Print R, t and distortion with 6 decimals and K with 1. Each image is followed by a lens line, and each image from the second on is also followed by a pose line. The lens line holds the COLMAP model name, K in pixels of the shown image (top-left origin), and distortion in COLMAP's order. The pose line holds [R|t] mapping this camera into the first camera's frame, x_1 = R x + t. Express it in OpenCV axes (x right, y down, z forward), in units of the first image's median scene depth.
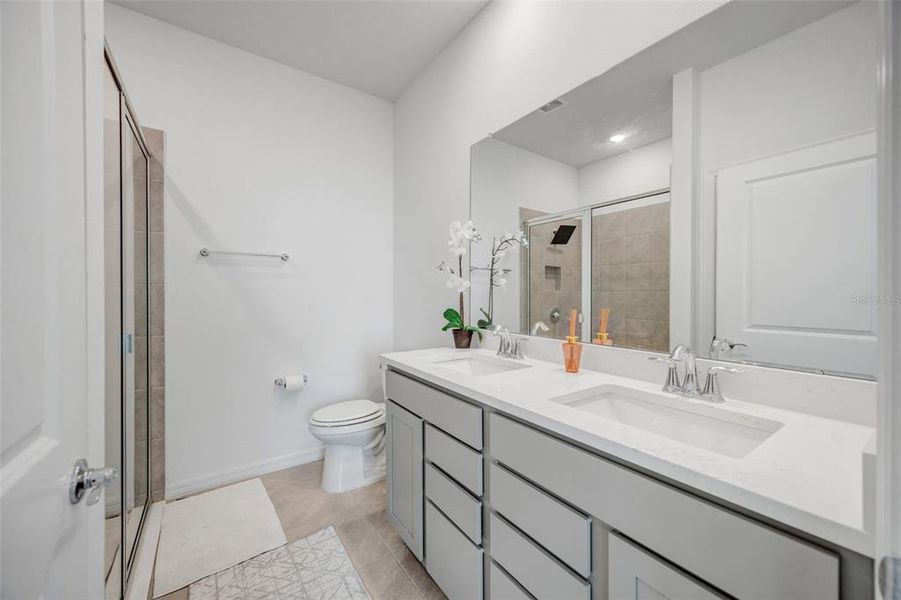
lens RADIAL K [[324.0, 0, 450.4], [0, 324.0, 311.6], [0, 0, 1]] dist [-0.000182, 0.000095]
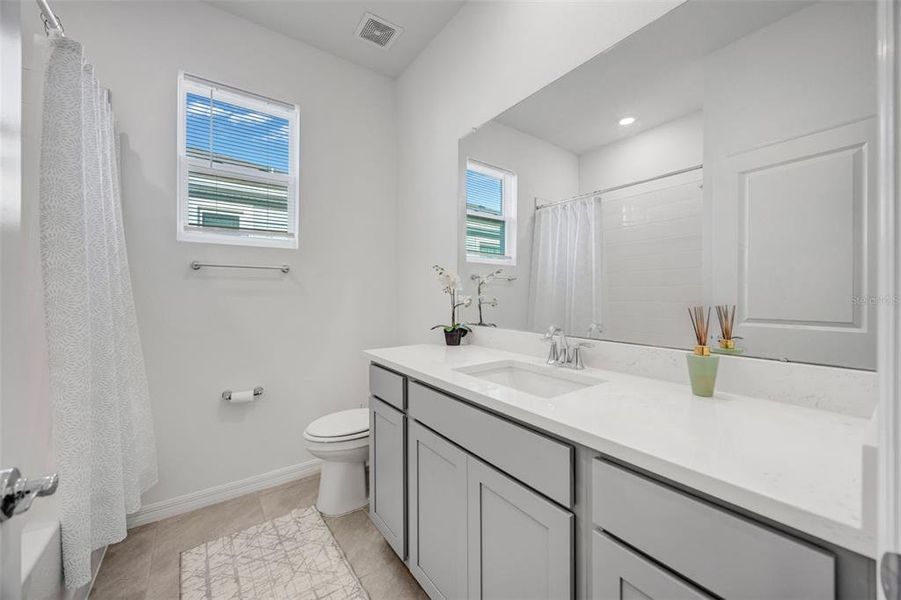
lens RADIAL K [[353.0, 0, 448.1], [0, 353.0, 294.8], [0, 0, 1]] dist [-0.001398, -0.000387]
pose [[0.999686, -0.011850, -0.022089, 0.081498], [0.010988, 0.999189, -0.038734, 0.007017], [0.022530, 0.038479, 0.999005, -0.105891]]
